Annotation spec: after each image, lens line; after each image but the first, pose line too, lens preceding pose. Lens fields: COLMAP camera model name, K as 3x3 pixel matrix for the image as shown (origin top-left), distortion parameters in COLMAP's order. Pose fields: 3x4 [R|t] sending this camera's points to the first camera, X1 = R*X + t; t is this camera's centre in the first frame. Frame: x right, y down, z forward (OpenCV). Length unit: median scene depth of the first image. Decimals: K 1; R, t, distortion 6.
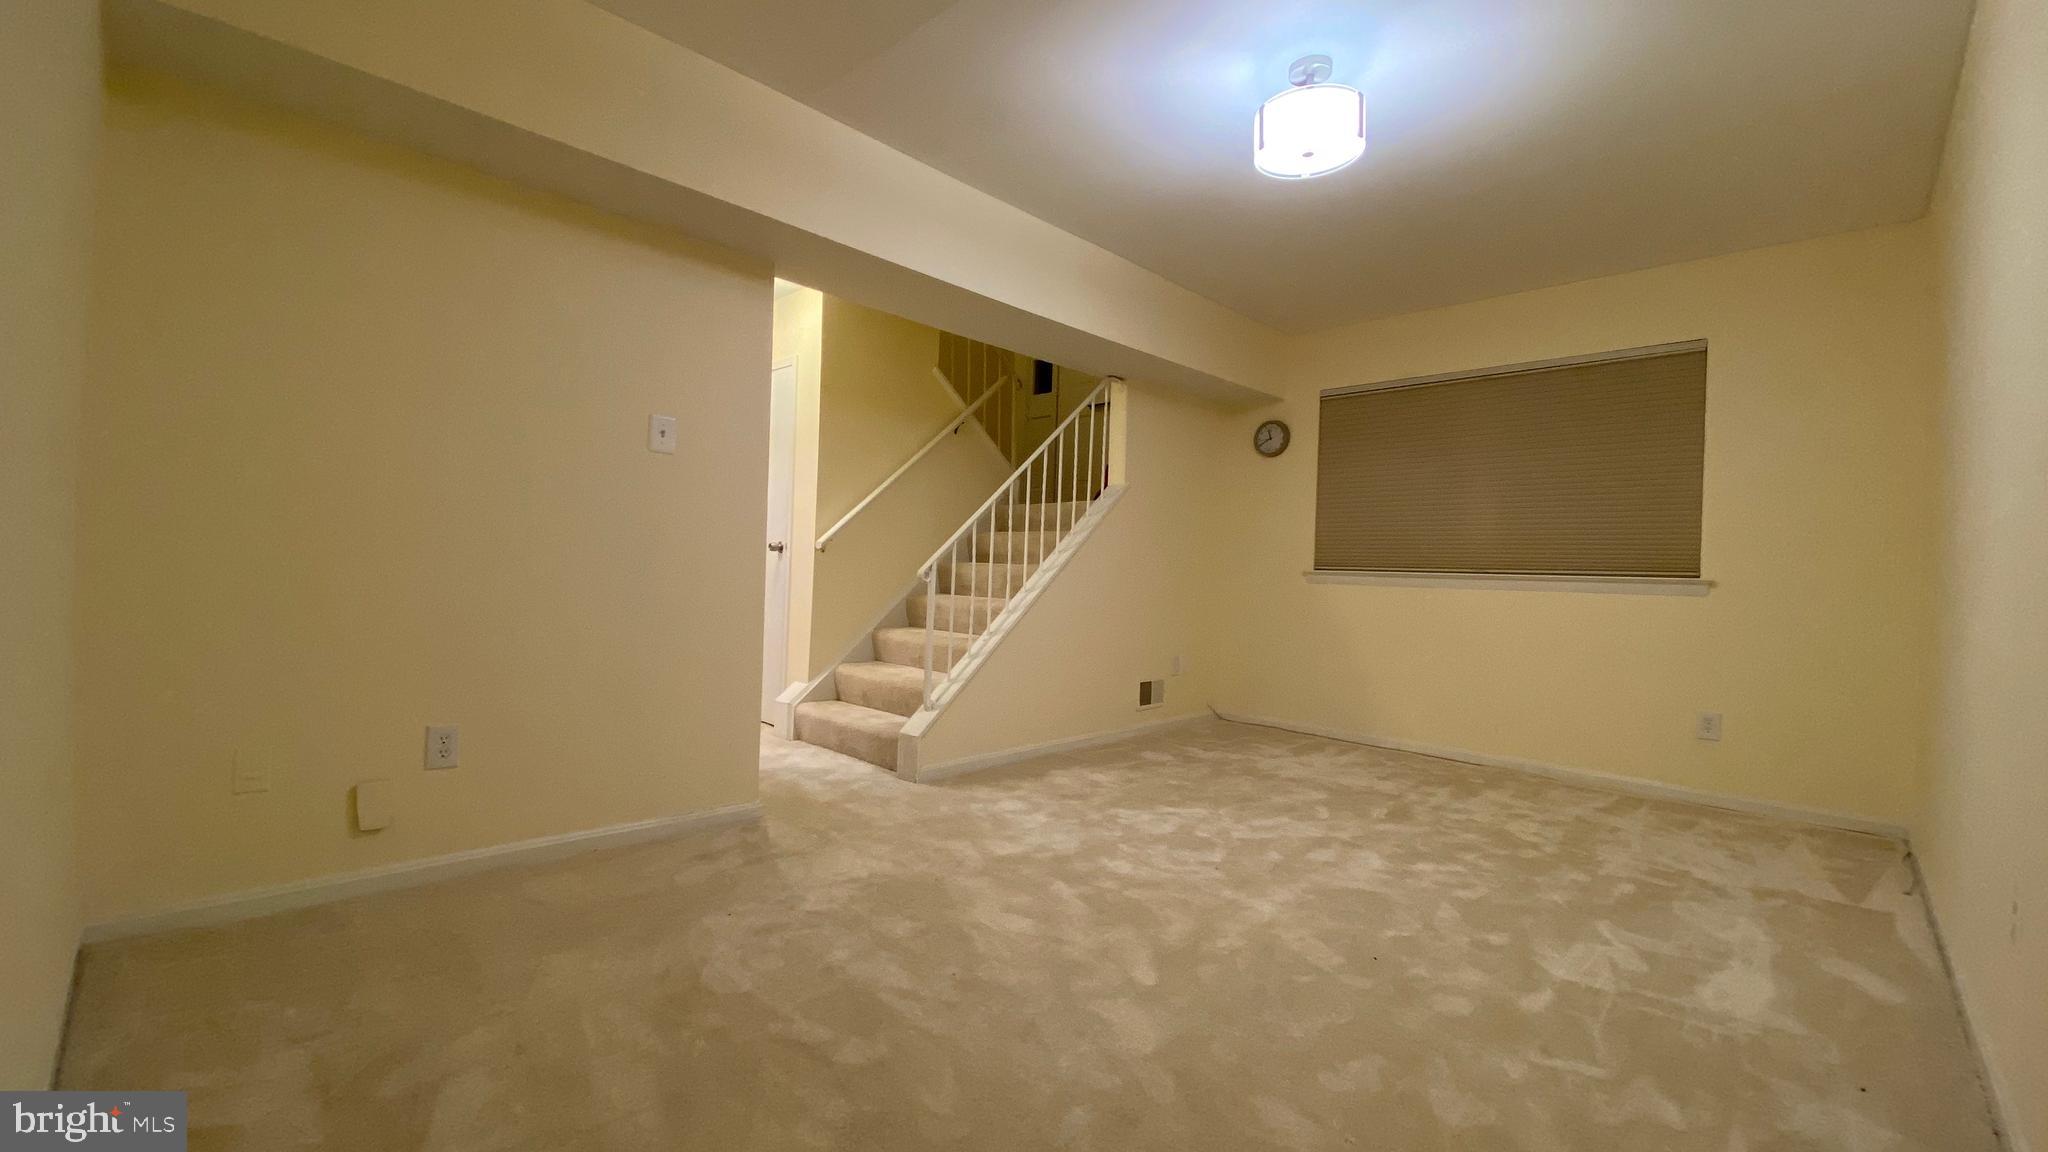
lens RADIAL K [[824.5, 0, 1005.1], [0, 824.5, 576.0], [0, 0, 1]] dist [-0.002996, -0.001255]
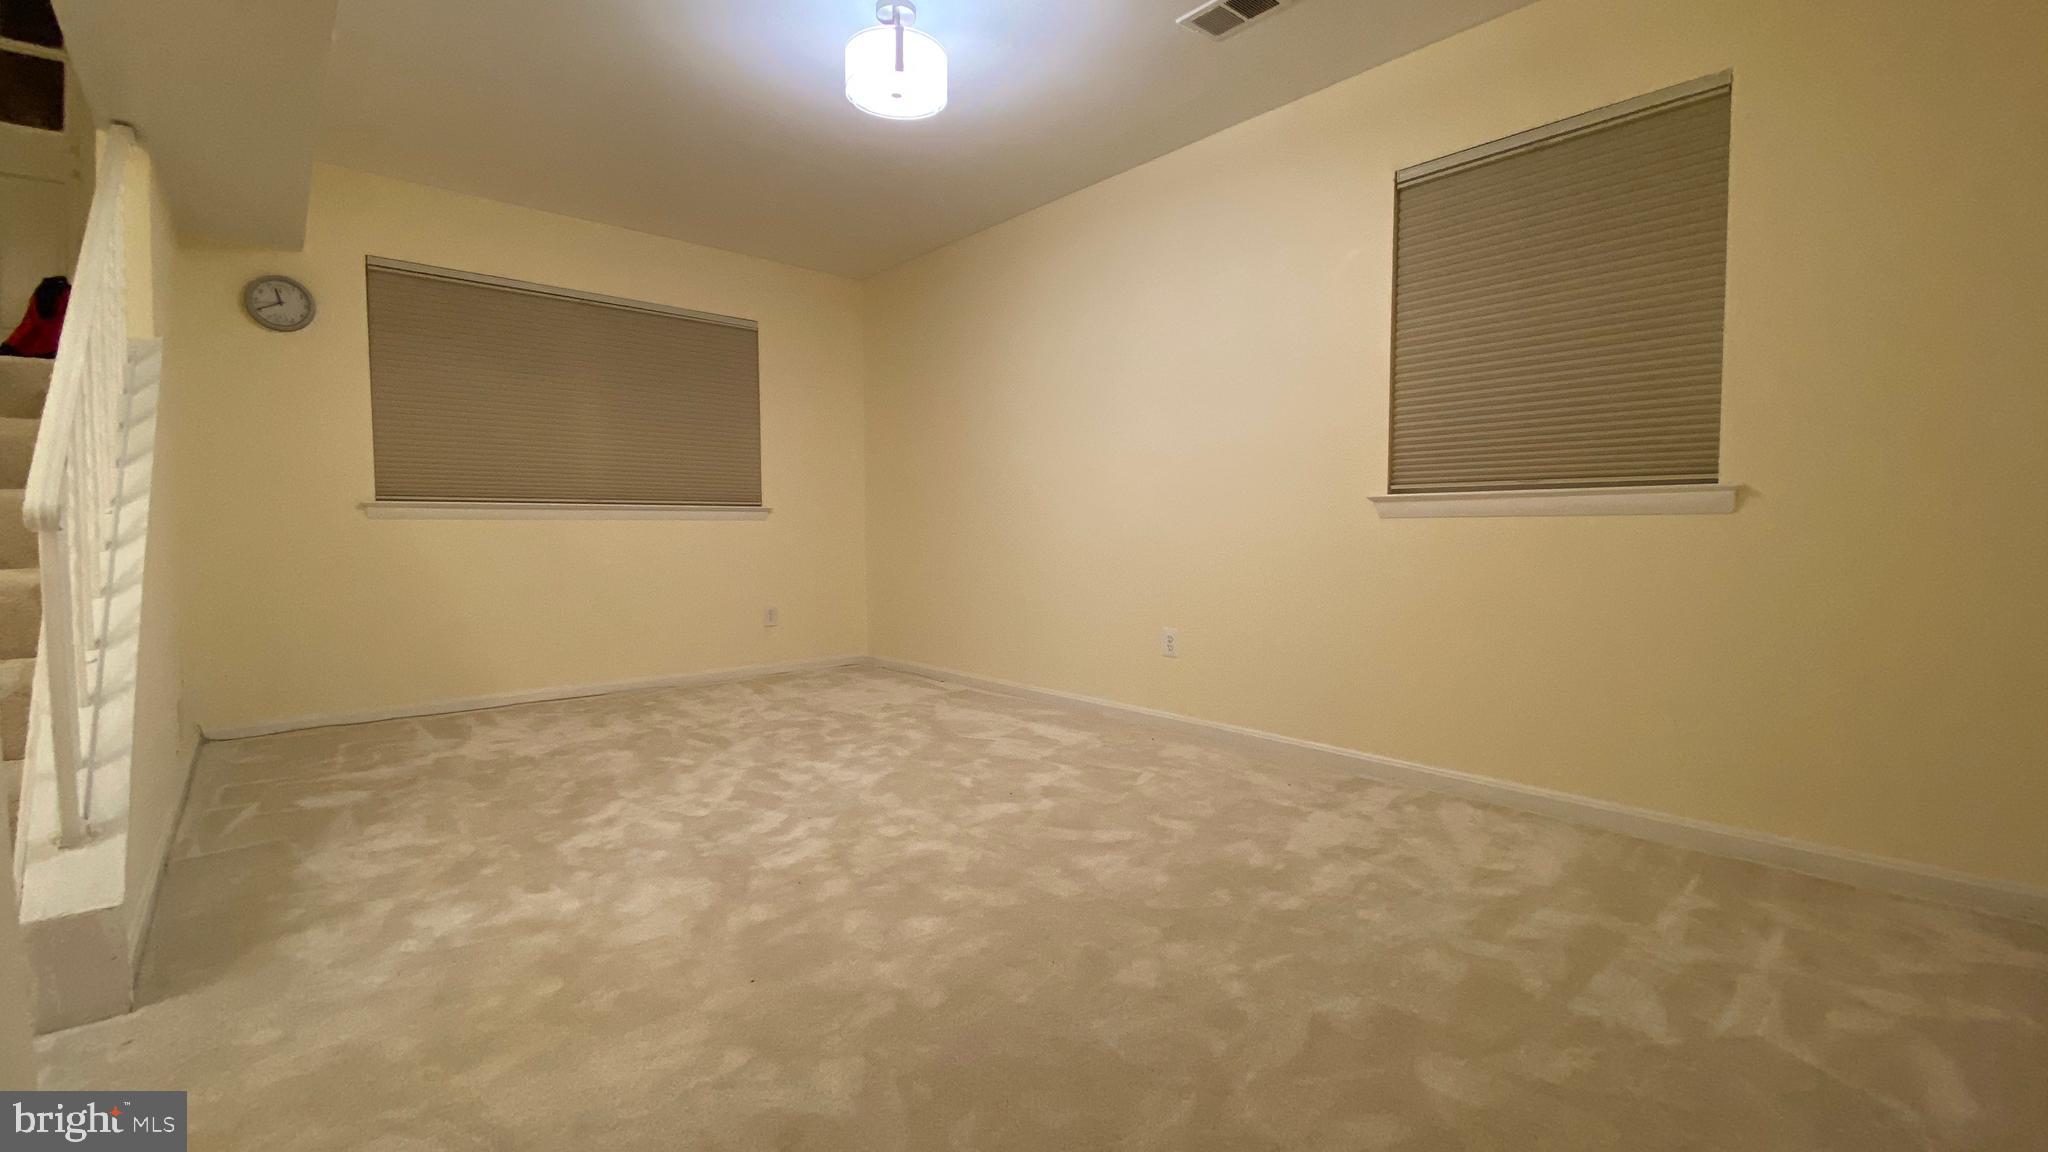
lens RADIAL K [[824.5, 0, 1025.1], [0, 824.5, 555.0], [0, 0, 1]] dist [-0.002996, -0.001255]
pose [[0.031161, -0.062347, 0.997568, -0.500839], [0.013219, 0.997991, 0.061960, 0.004914], [-0.999427, 0.011256, 0.031923, 0.568335]]
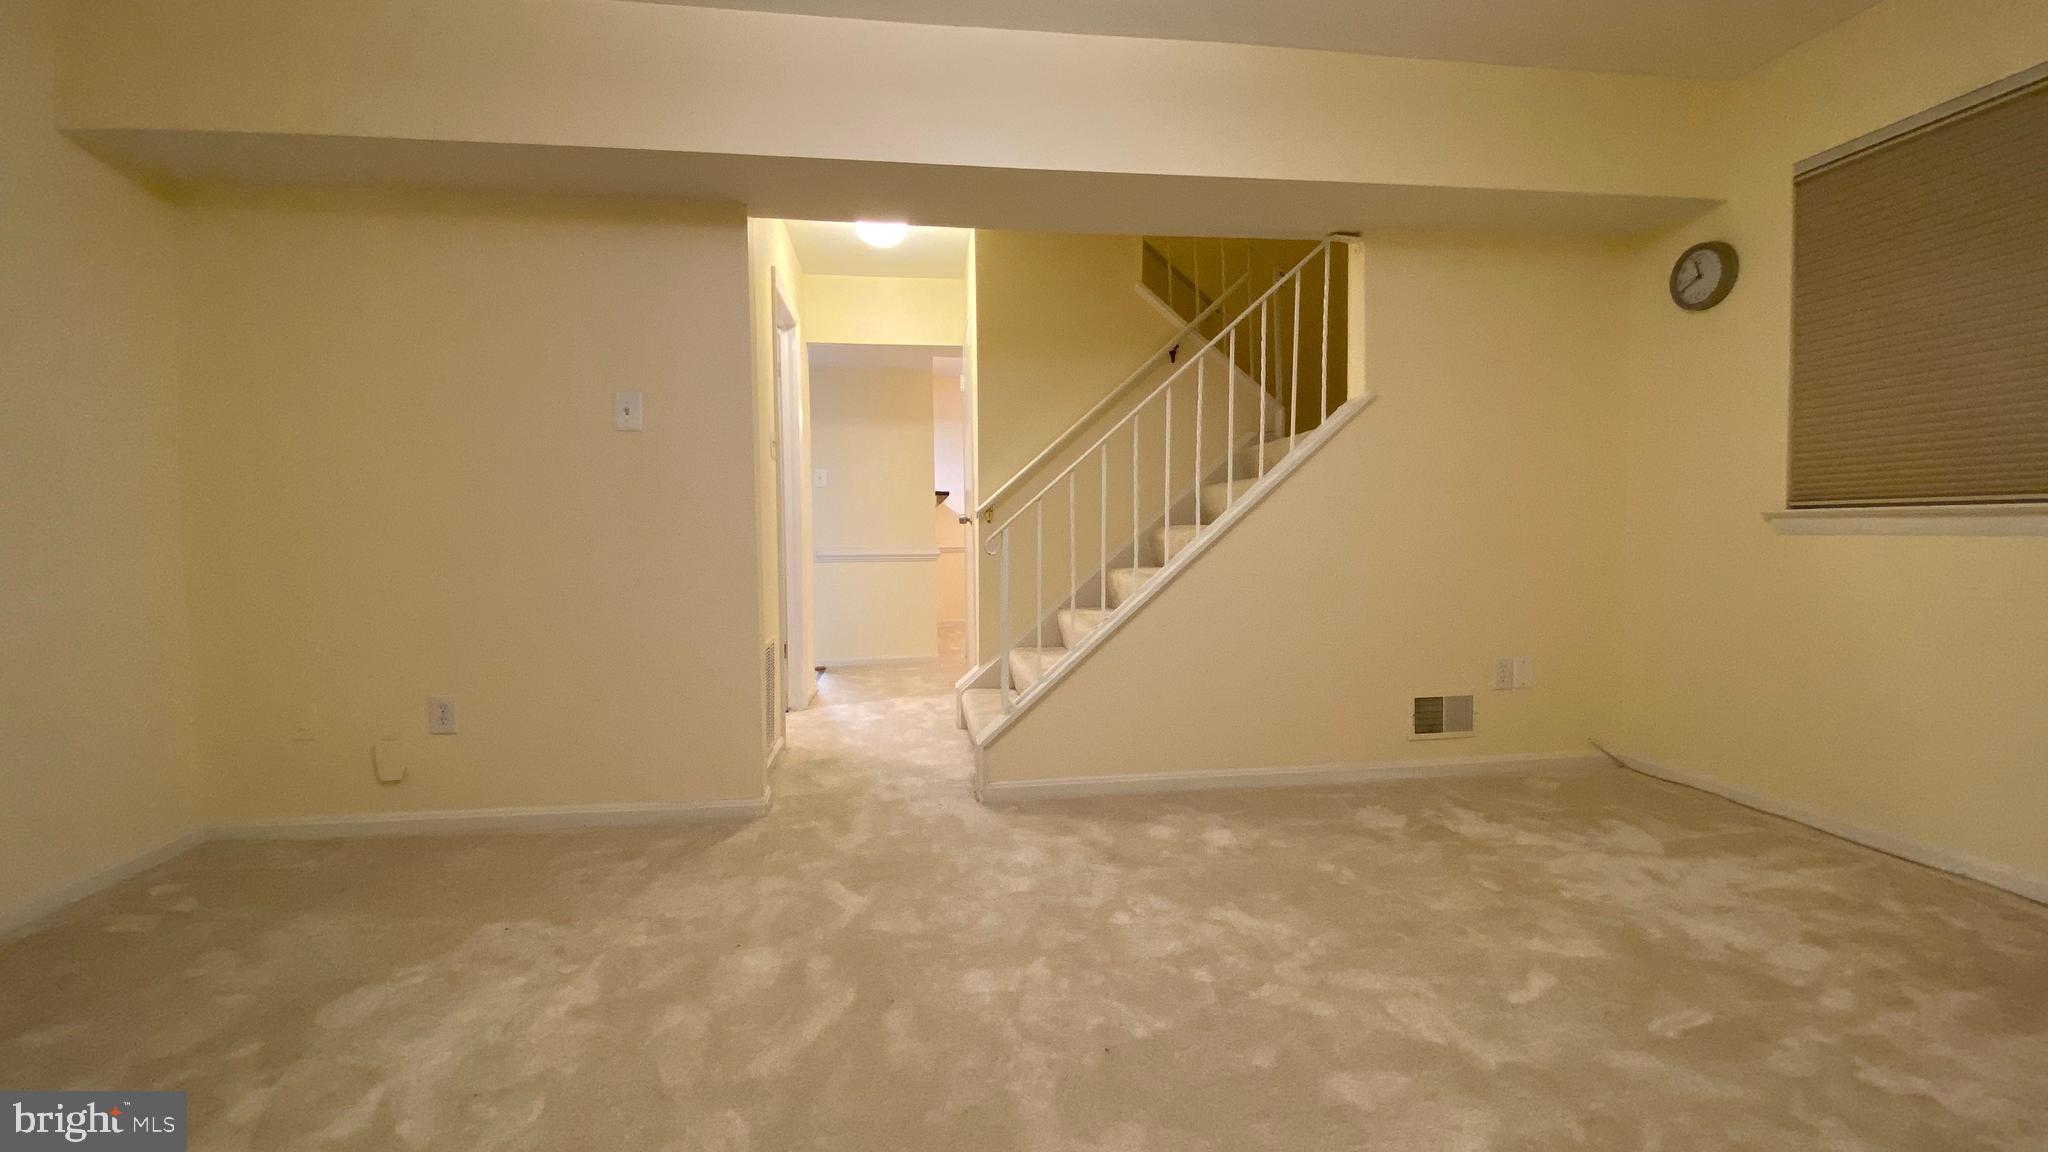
lens RADIAL K [[824.5, 0, 1015.4], [0, 824.5, 572.7], [0, 0, 1]] dist [-0.002996, -0.001255]
pose [[0.791797, -0.014732, -0.610607, 0.437978], [0.032003, 0.999337, 0.017388, 0.012310], [0.609946, -0.033309, 0.791743, 0.411304]]
